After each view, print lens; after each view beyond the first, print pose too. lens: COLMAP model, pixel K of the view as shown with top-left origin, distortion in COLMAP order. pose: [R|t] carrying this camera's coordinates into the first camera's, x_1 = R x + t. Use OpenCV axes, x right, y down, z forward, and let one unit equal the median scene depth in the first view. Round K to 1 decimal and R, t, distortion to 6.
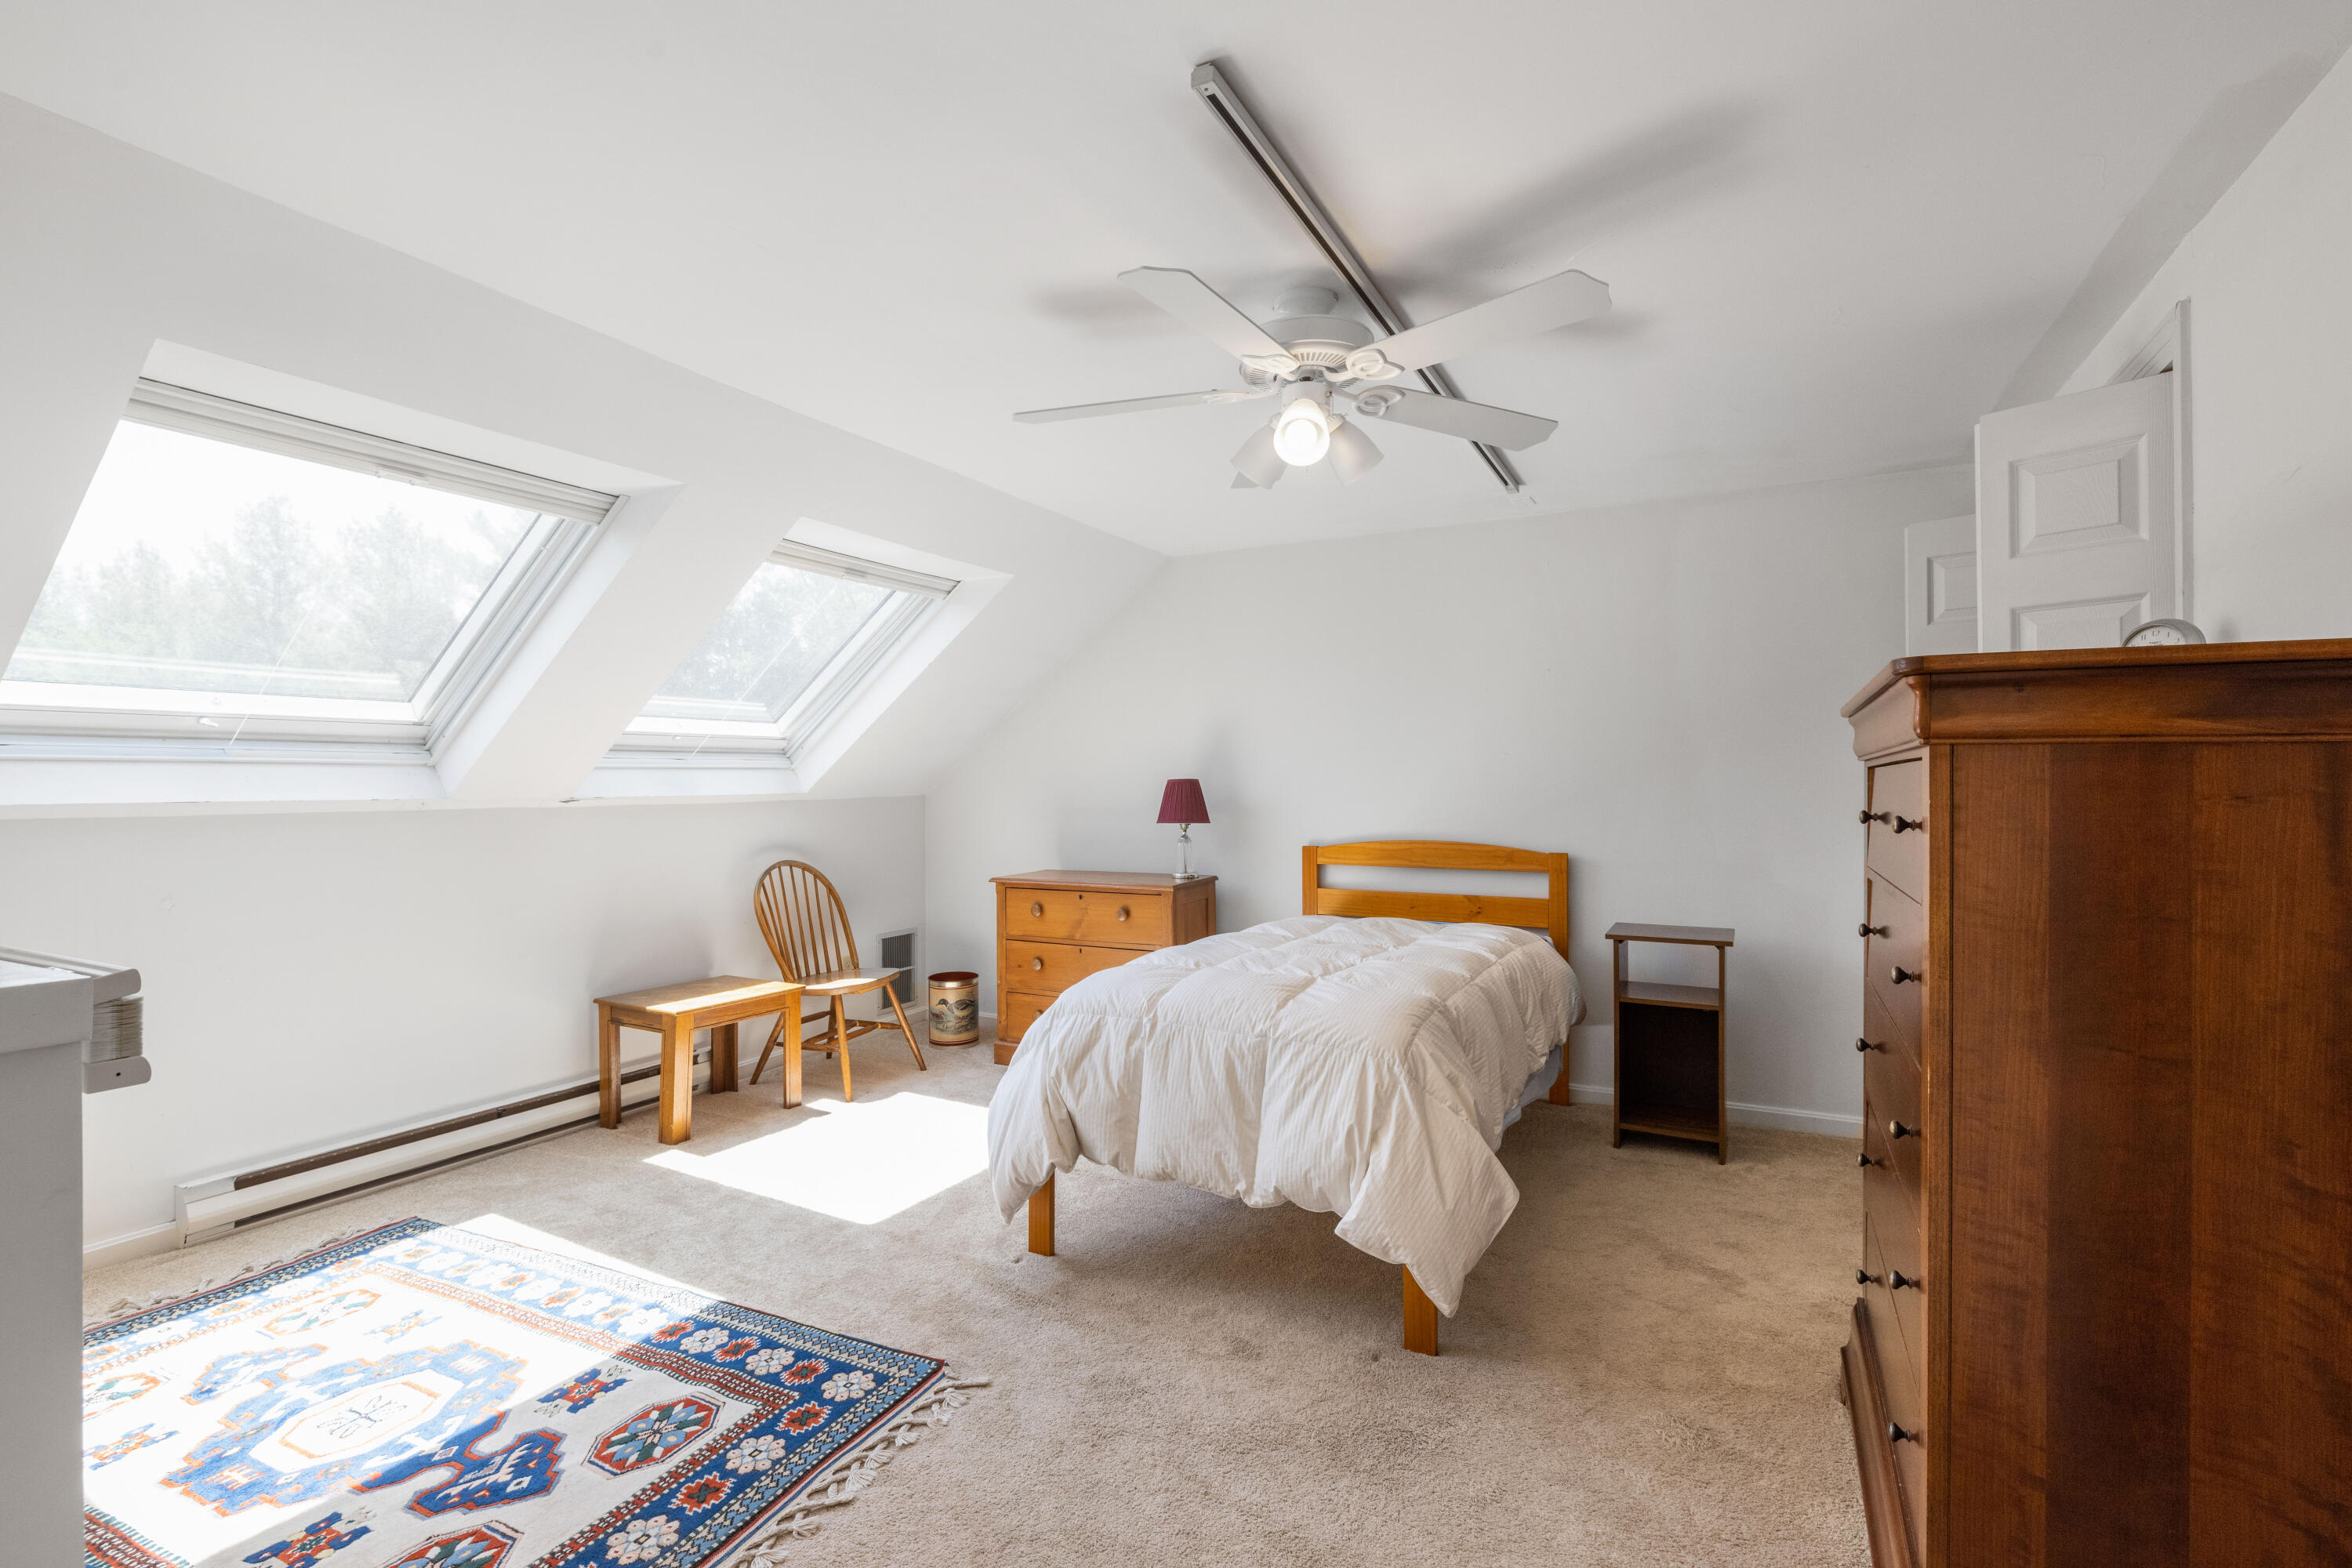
lens RADIAL K [[1038.7, 0, 1181.7], [0, 1038.7, 777.0], [0, 0, 1]] dist [0.002026, 0.000209]
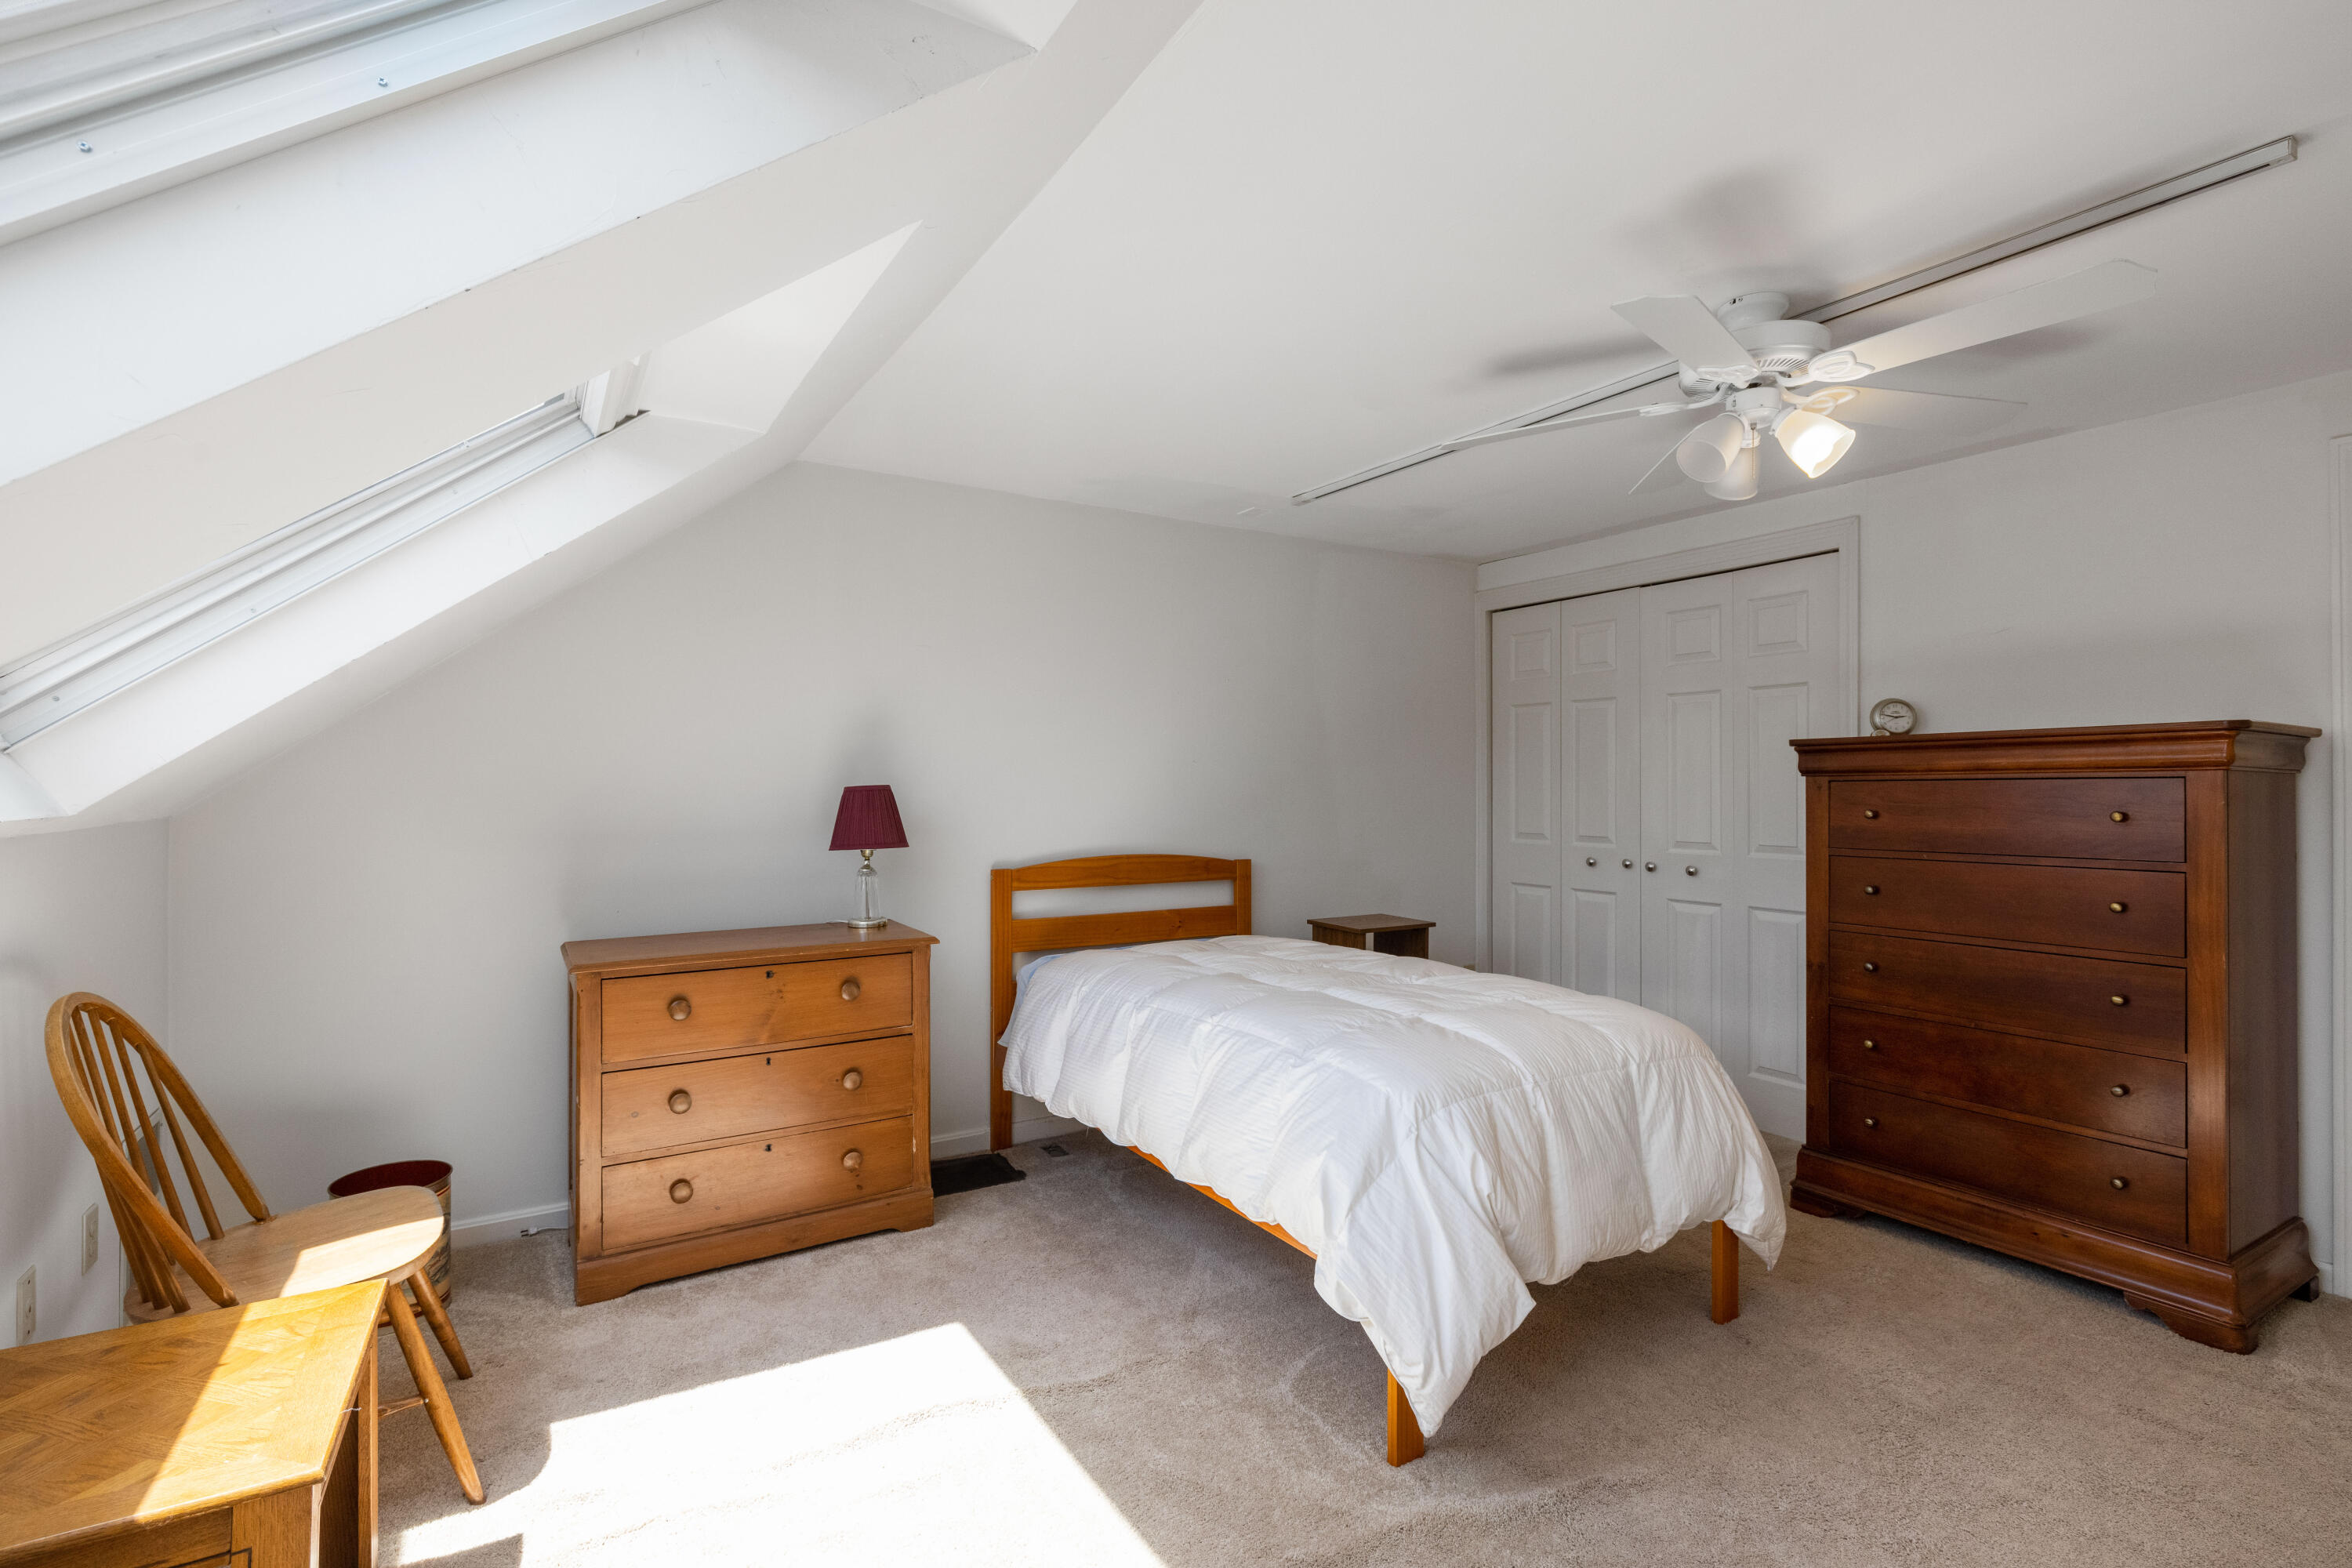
lens RADIAL K [[1038.7, 0, 1175.3], [0, 1038.7, 796.4], [0, 0, 1]] dist [0.002026, 0.000209]
pose [[0.510488, 0.000523, 0.859885, -0.531404], [0.000079, 1.000000, -0.000655, 0.009982], [-0.859885, 0.000402, 0.510488, 0.492813]]
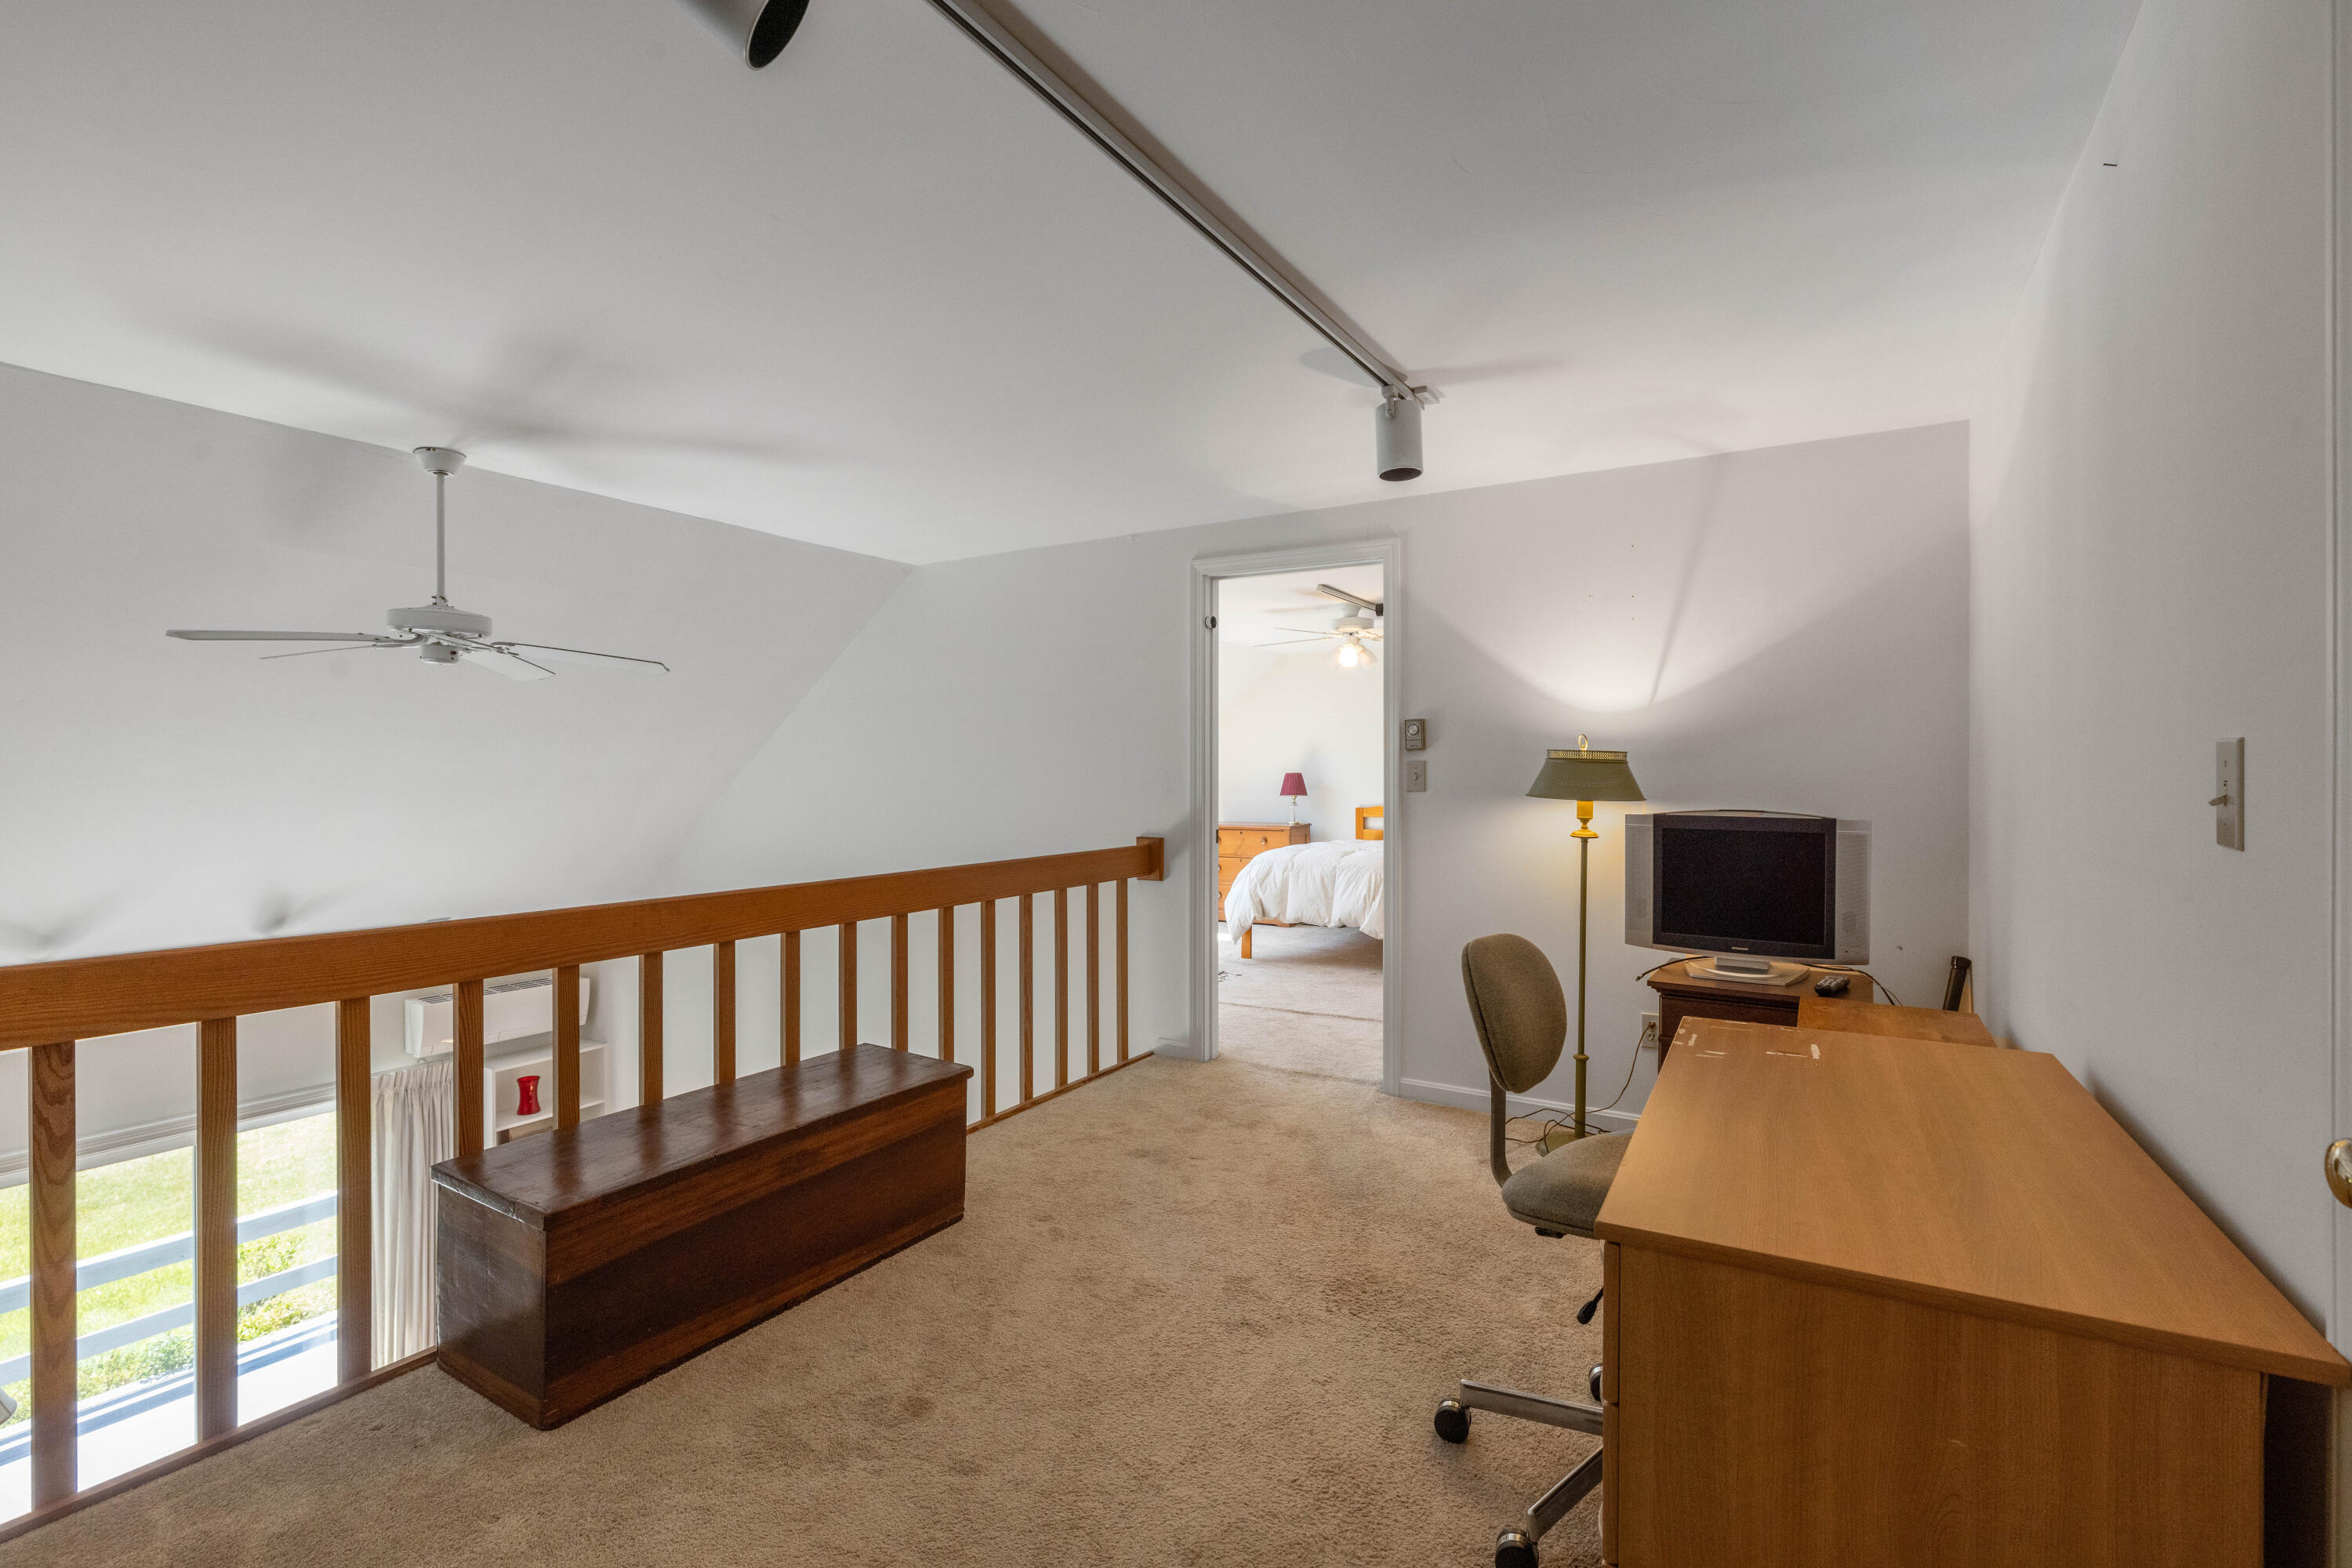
lens RADIAL K [[1062.4, 0, 1173.8], [0, 1062.4, 777.7], [0, 0, 1]] dist [-0.007447, 0.000819]
pose [[0.997242, 0.004490, -0.074080, -0.079669], [-0.004208, 0.999983, 0.003954, 0.004565], [0.074096, -0.003632, 0.997244, -1.048089]]
